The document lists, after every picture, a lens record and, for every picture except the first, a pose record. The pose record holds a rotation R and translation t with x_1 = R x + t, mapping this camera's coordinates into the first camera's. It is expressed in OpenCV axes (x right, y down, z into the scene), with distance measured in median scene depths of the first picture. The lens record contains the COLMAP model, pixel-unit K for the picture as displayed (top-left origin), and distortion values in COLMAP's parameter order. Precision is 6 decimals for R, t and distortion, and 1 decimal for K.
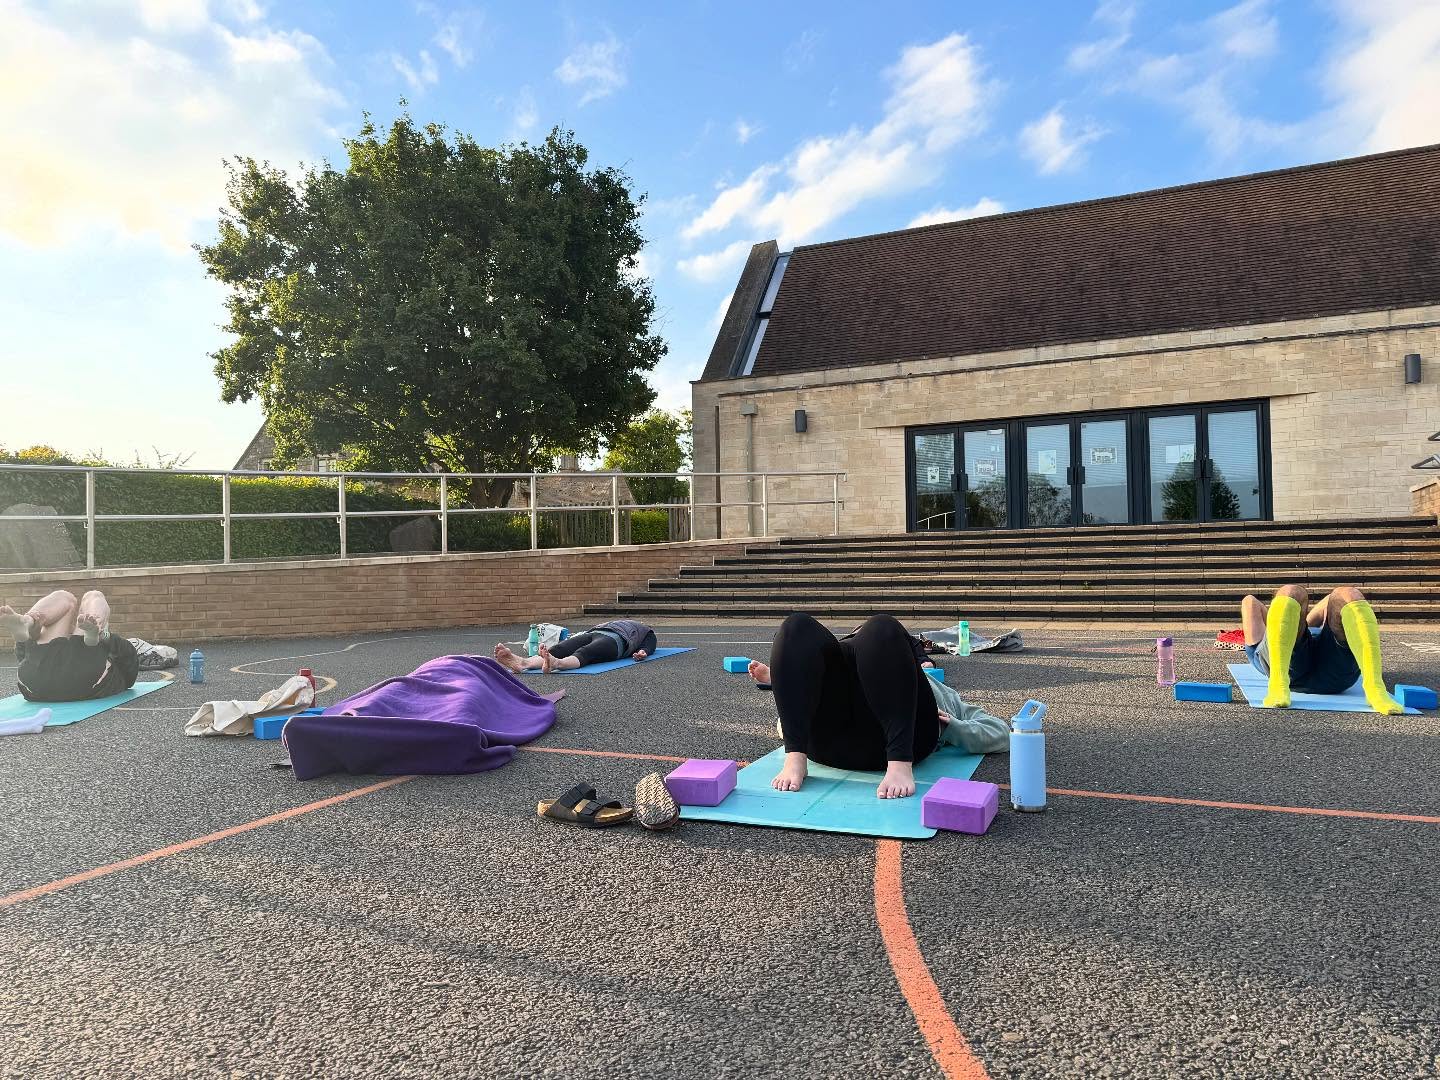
lens RADIAL K [[1083.9, 0, 673.7], [0, 1083.9, 538.4], [0, 0, 1]] dist [0.110452, -0.103019]
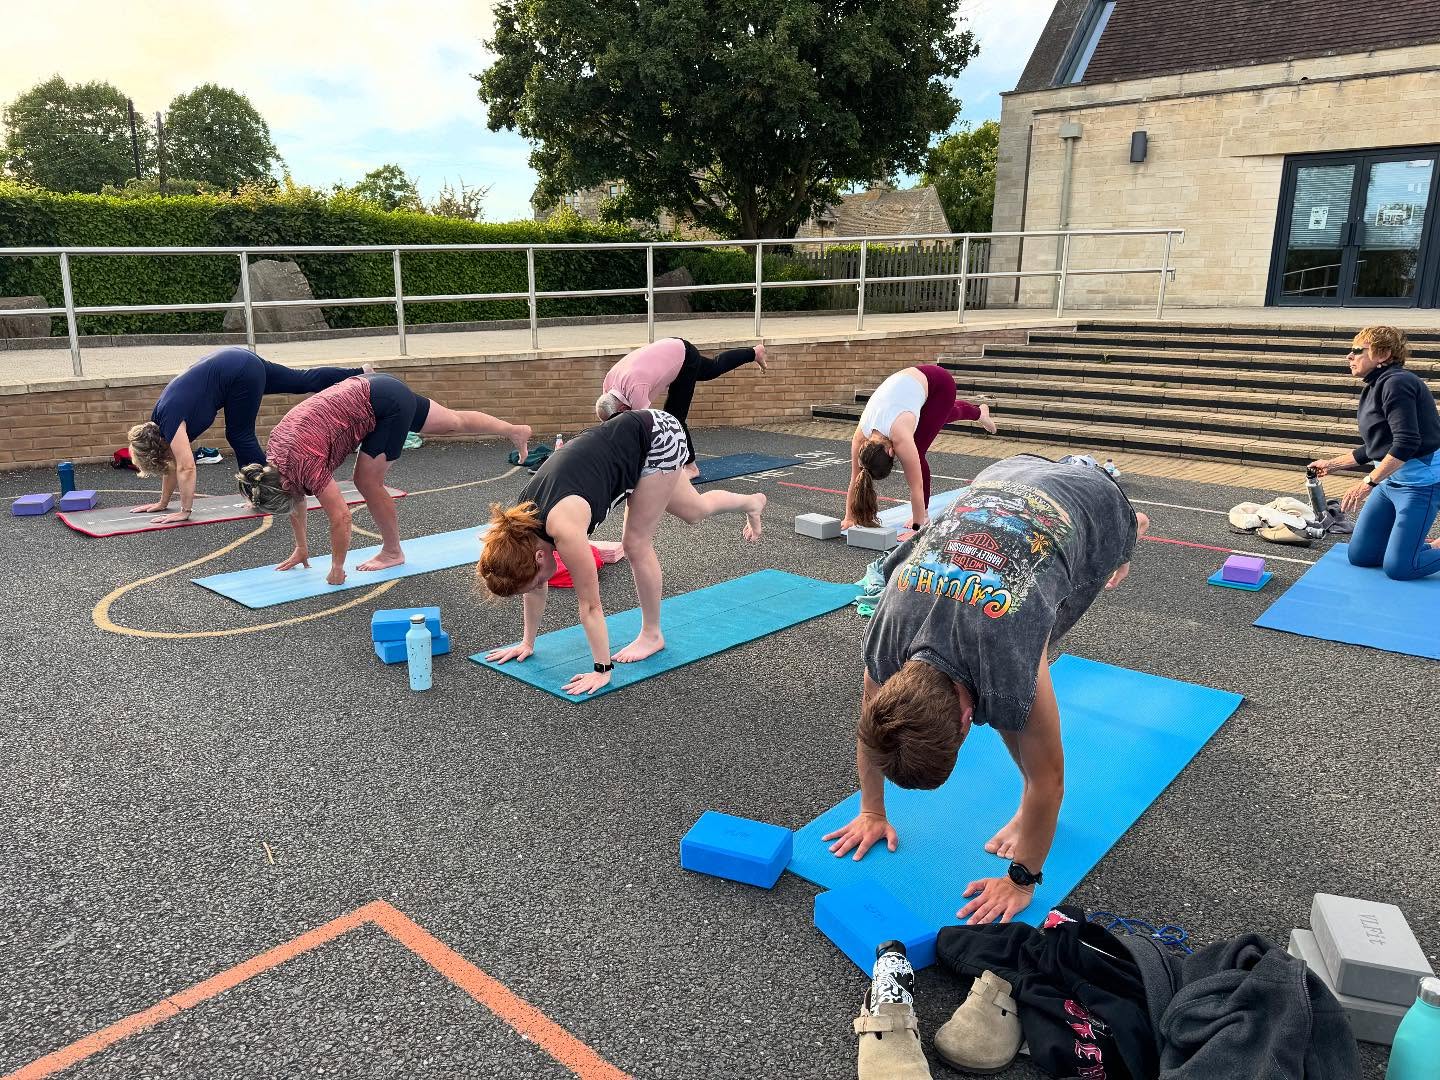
lens RADIAL K [[1083.9, 0, 673.7], [0, 1083.9, 538.4], [0, 0, 1]] dist [0.110452, -0.103019]
pose [[0.961557, 0.081068, -0.262367, 0.026965], [-0.012964, 0.967767, 0.251515, -0.030925], [0.274300, -0.238444, 0.931614, 0.096677]]
